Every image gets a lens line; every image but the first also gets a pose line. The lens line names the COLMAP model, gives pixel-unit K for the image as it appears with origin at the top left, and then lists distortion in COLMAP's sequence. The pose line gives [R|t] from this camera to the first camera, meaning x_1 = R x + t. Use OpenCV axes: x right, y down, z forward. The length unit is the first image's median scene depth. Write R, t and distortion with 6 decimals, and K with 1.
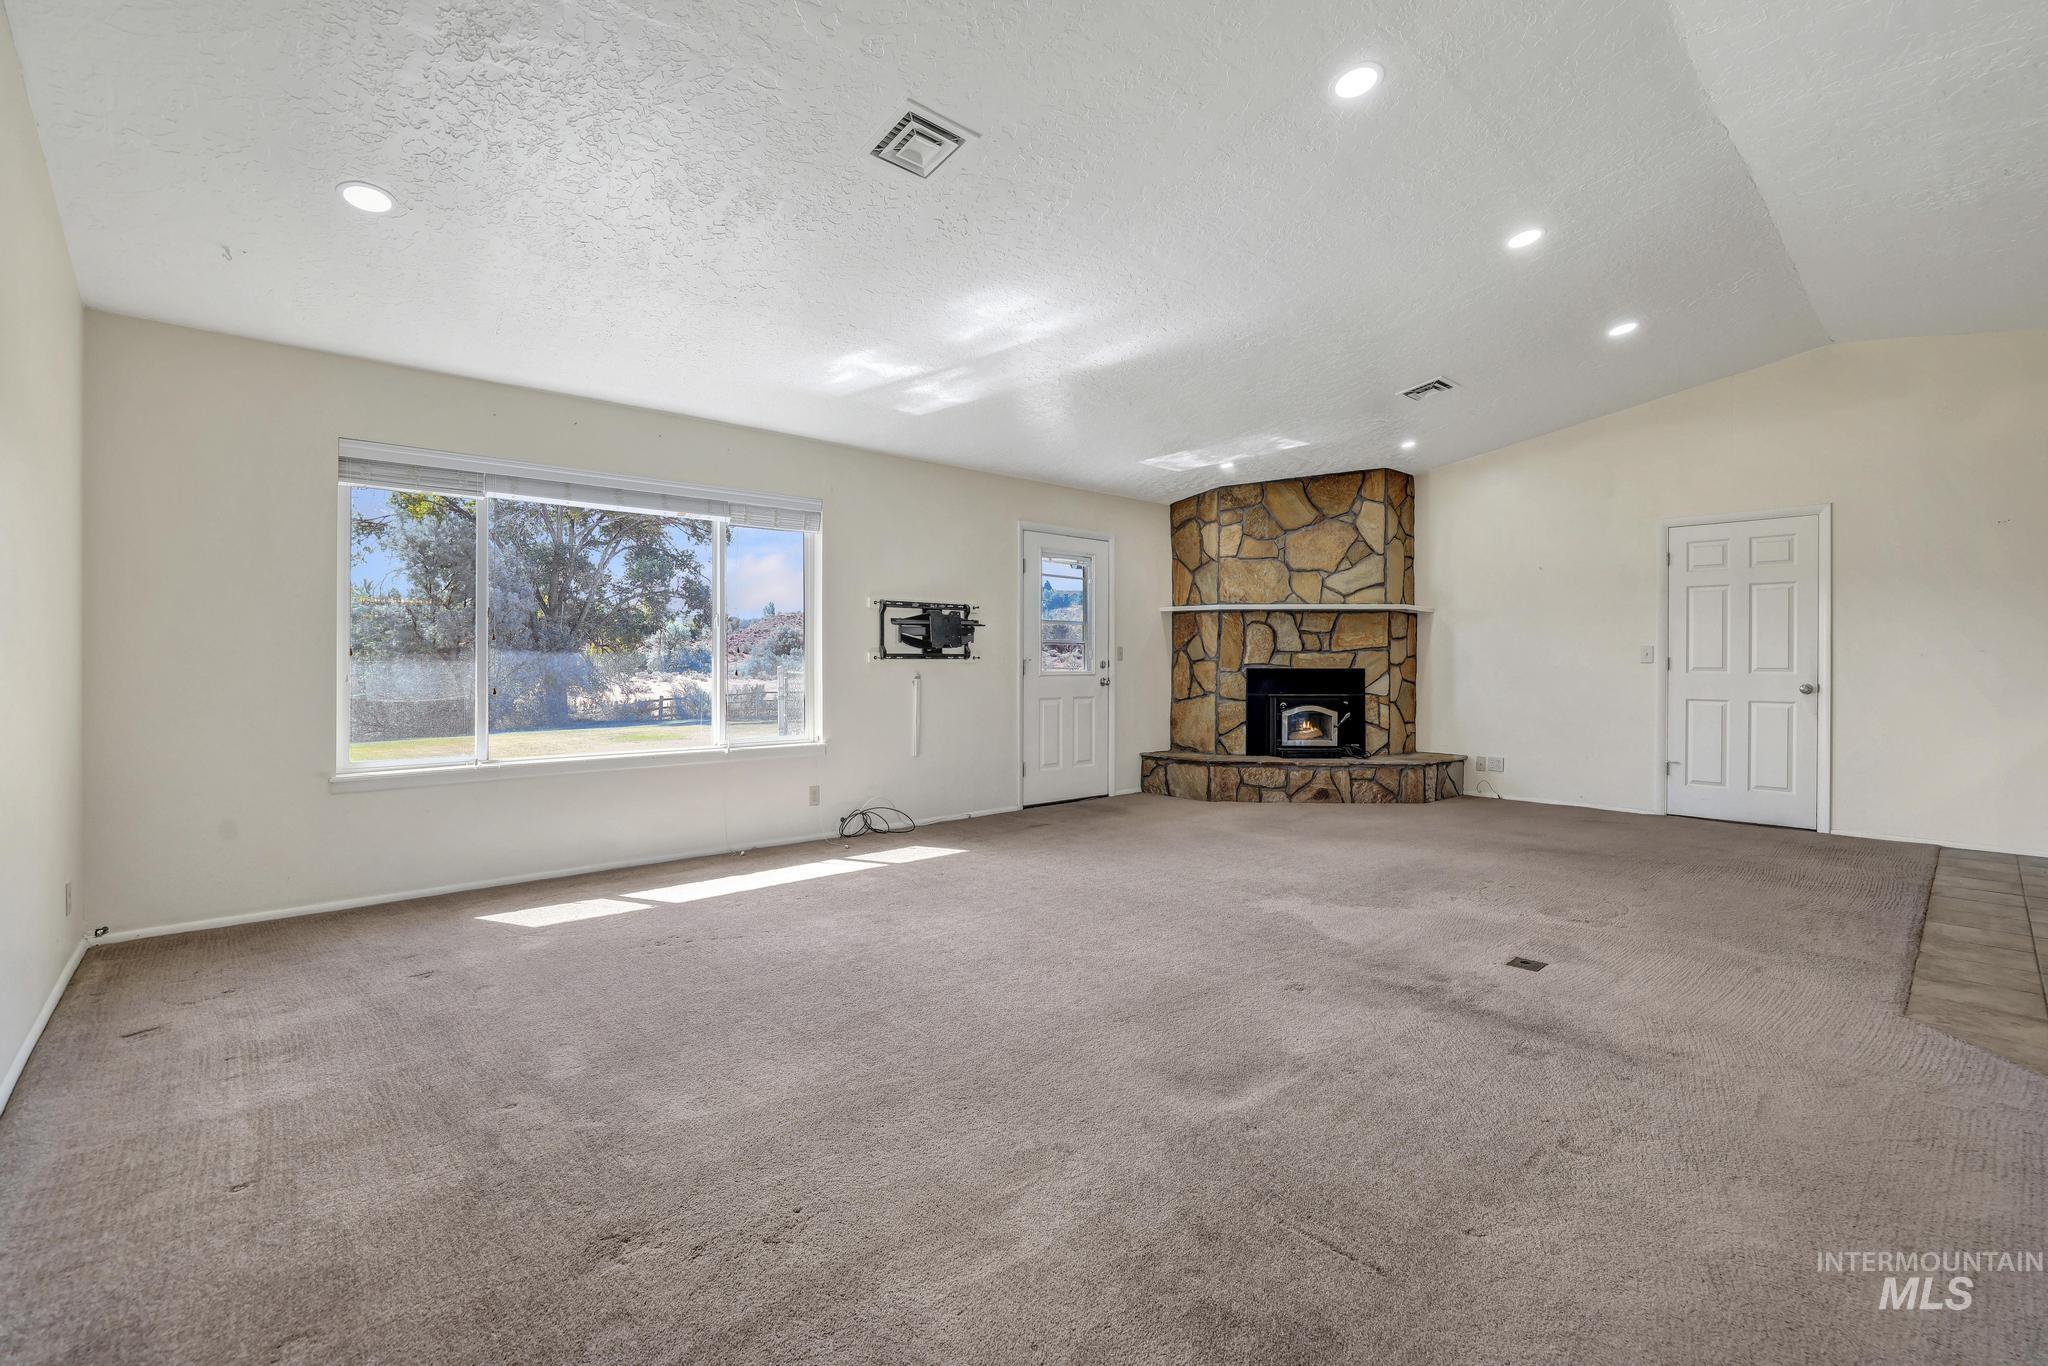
lens RADIAL K [[898.8, 0, 1008.9], [0, 898.8, 659.4], [0, 0, 1]] dist [-0.039531, 0.015280]
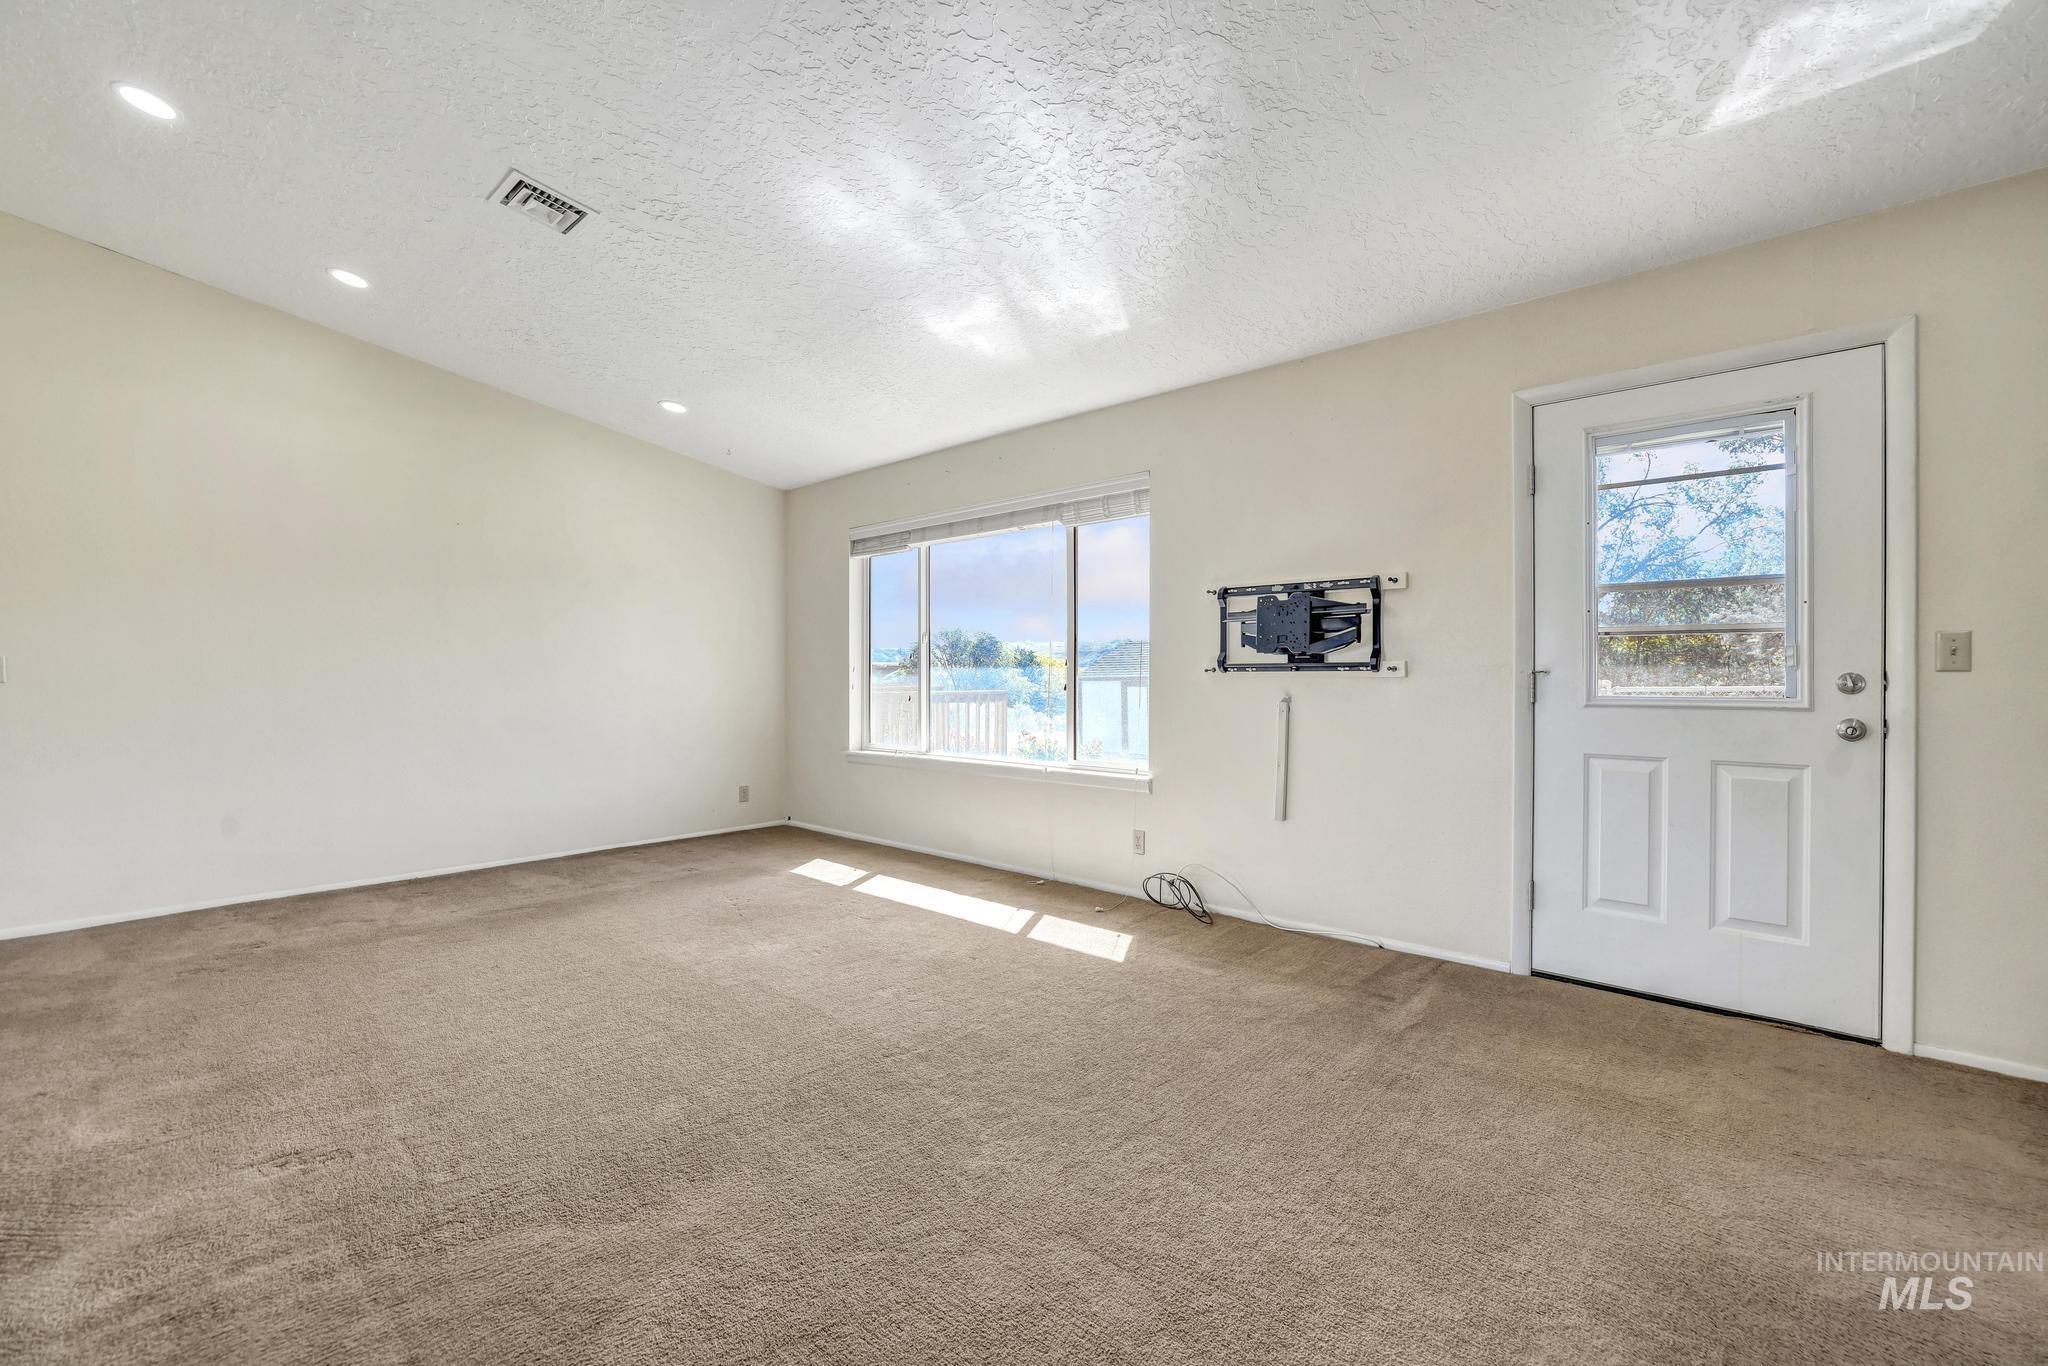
lens RADIAL K [[898.8, 0, 1013.3], [0, 898.8, 677.8], [0, 0, 1]] dist [-0.039531, 0.015280]
pose [[0.077275, 0.002266, -0.997007, 0.428099], [0.002446, 0.999994, 0.002462, 0.001885], [0.997007, -0.002629, 0.077269, 0.612606]]
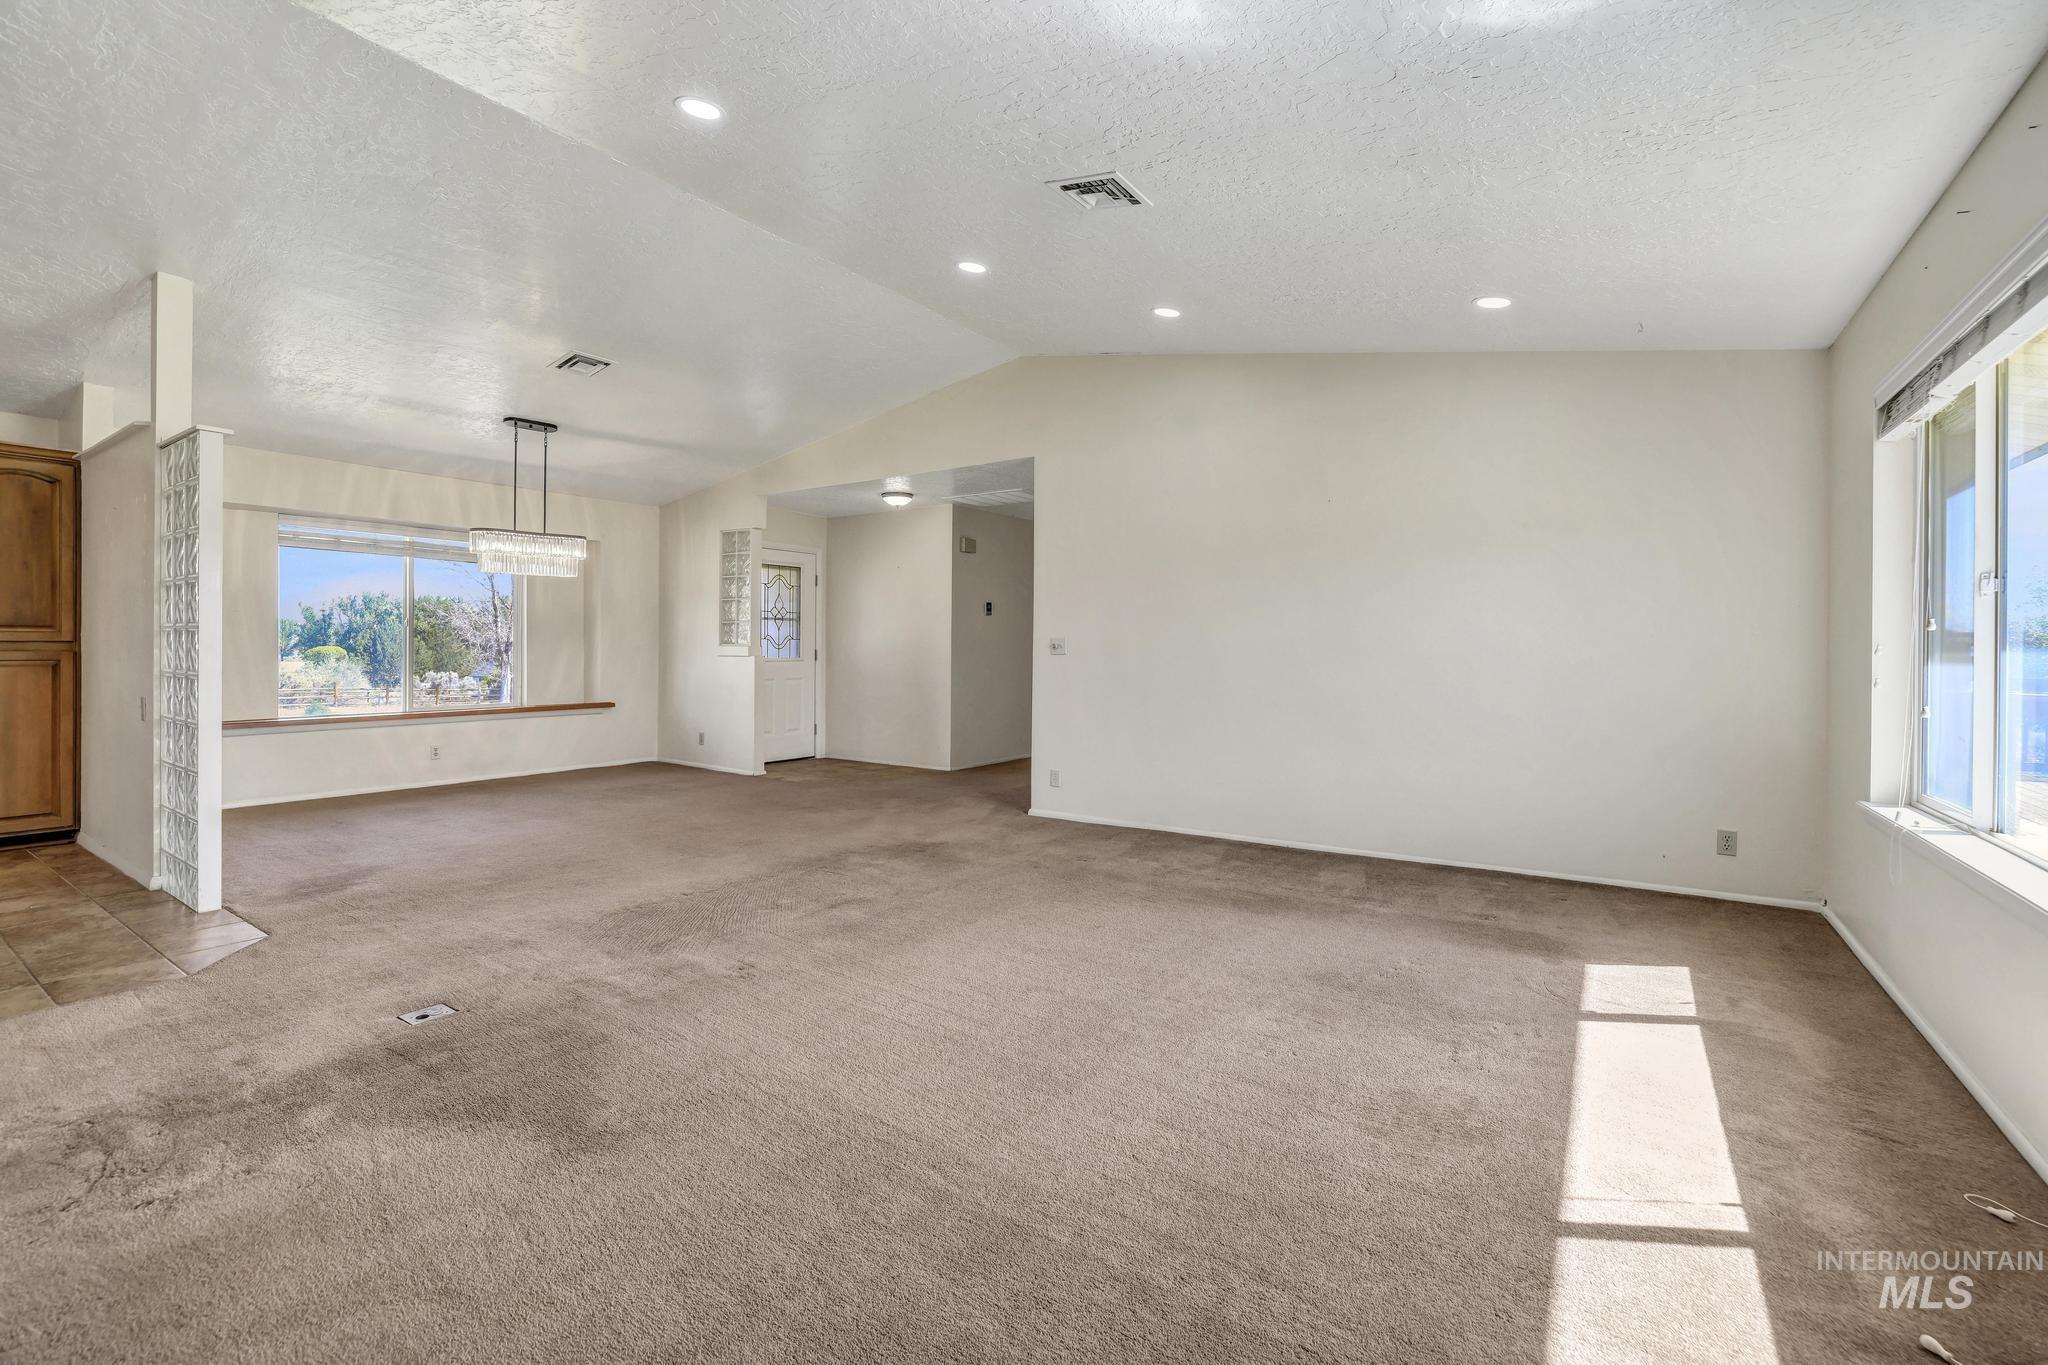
lens RADIAL K [[898.8, 0, 997.2], [0, 898.8, 650.2], [0, 0, 1]] dist [-0.039531, 0.015280]
pose [[-0.976358, -0.007788, -0.216020, 0.102225], [-0.008323, 0.999964, 0.001568, -0.001108], [0.216000, 0.003329, -0.976388, 0.857518]]
